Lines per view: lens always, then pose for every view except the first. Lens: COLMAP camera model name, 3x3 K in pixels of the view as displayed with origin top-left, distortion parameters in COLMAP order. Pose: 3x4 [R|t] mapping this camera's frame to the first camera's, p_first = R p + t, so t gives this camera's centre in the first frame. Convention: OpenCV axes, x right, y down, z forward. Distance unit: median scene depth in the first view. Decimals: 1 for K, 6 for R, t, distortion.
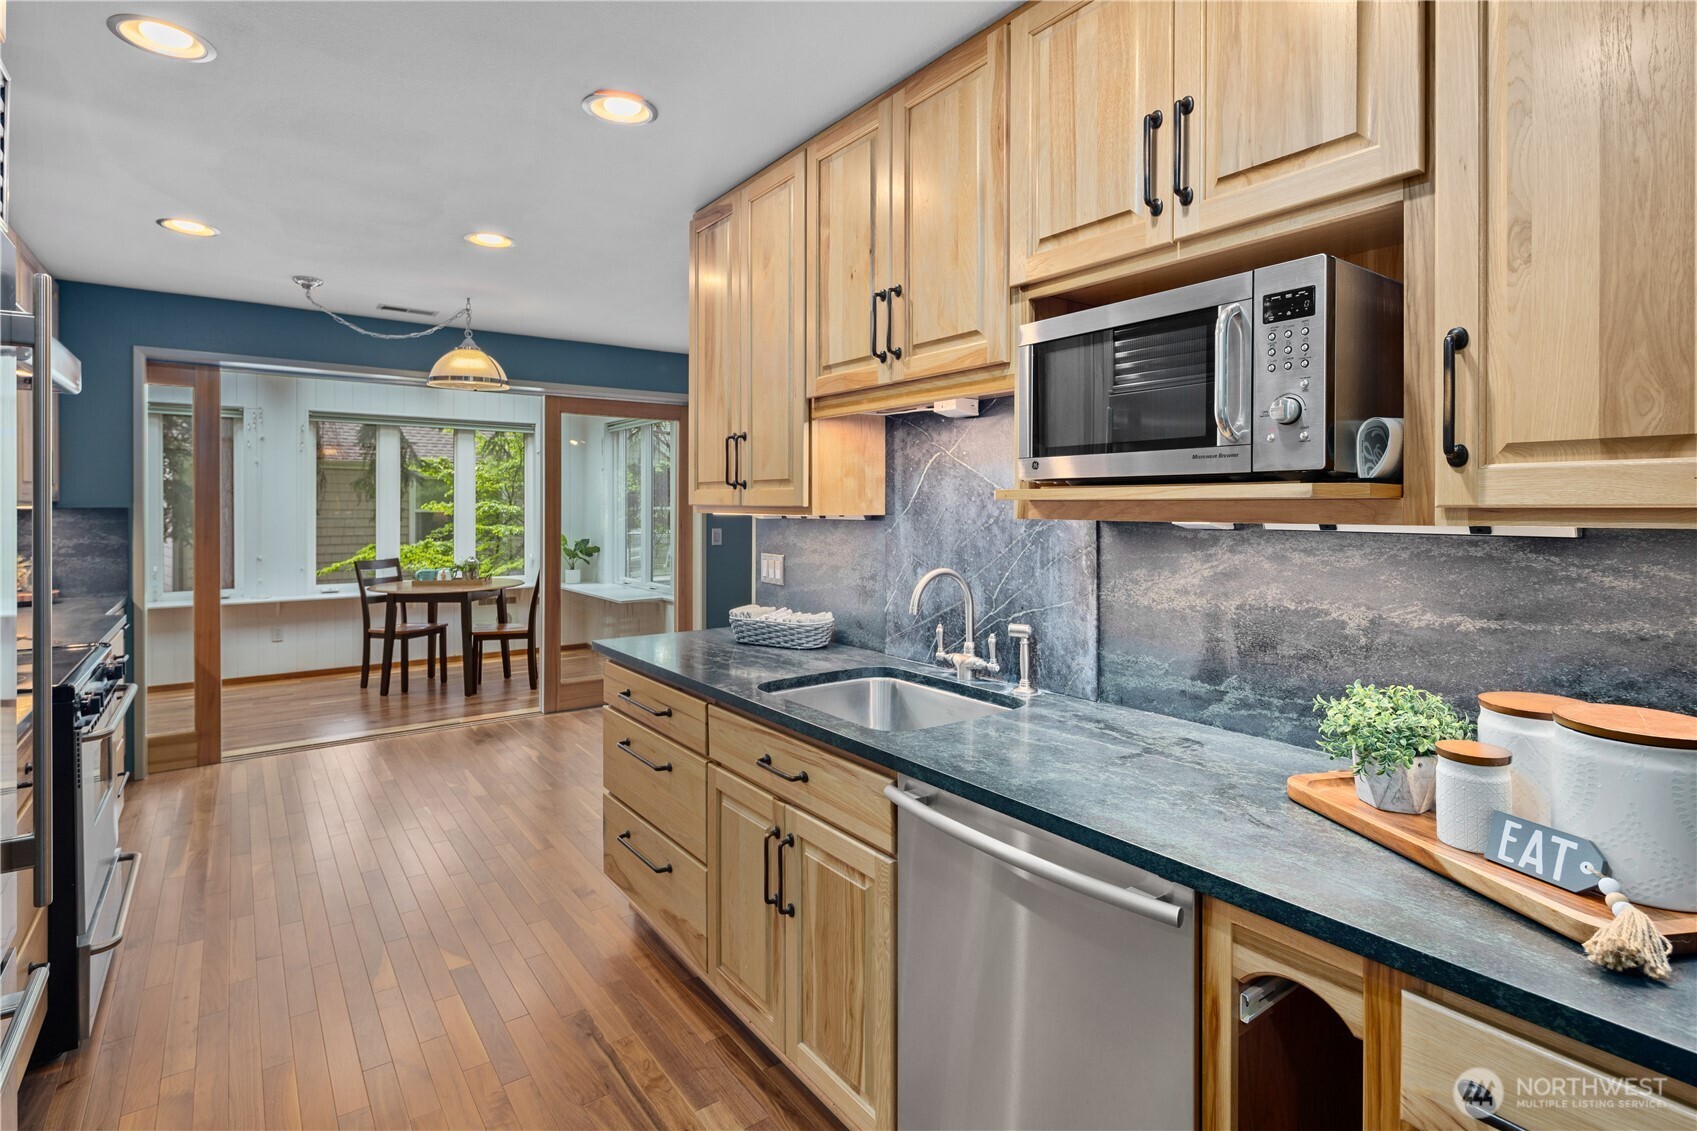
lens RADIAL K [[824.8, 0, 842.4], [0, 824.8, 510.4], [0, 0, 1]] dist [0.007625, -0.006107]
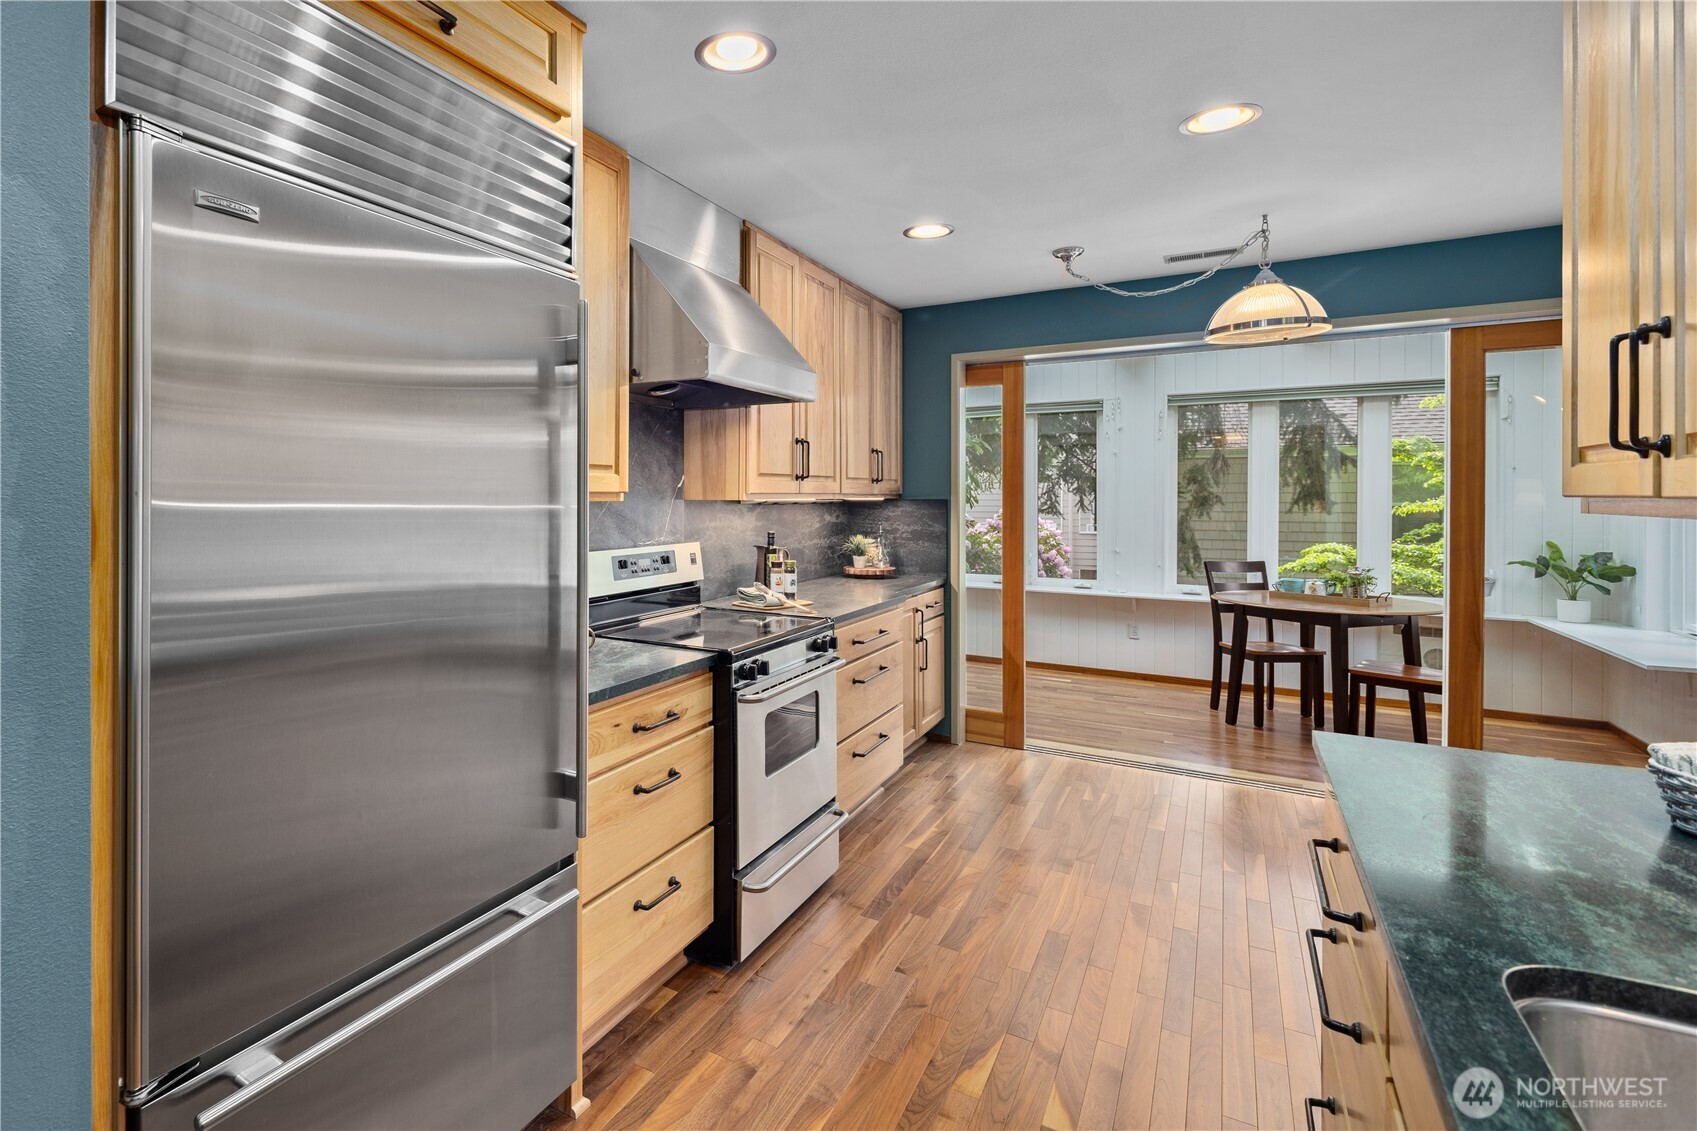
lens RADIAL K [[824.8, 0, 661.3], [0, 824.8, 501.2], [0, 0, 1]] dist [0.007625, -0.006107]
pose [[0.332795, 0.004581, -0.942988, 0.048429], [-0.006308, 0.999977, 0.002631, -0.000877], [0.942978, 0.005073, 0.332816, 0.194613]]
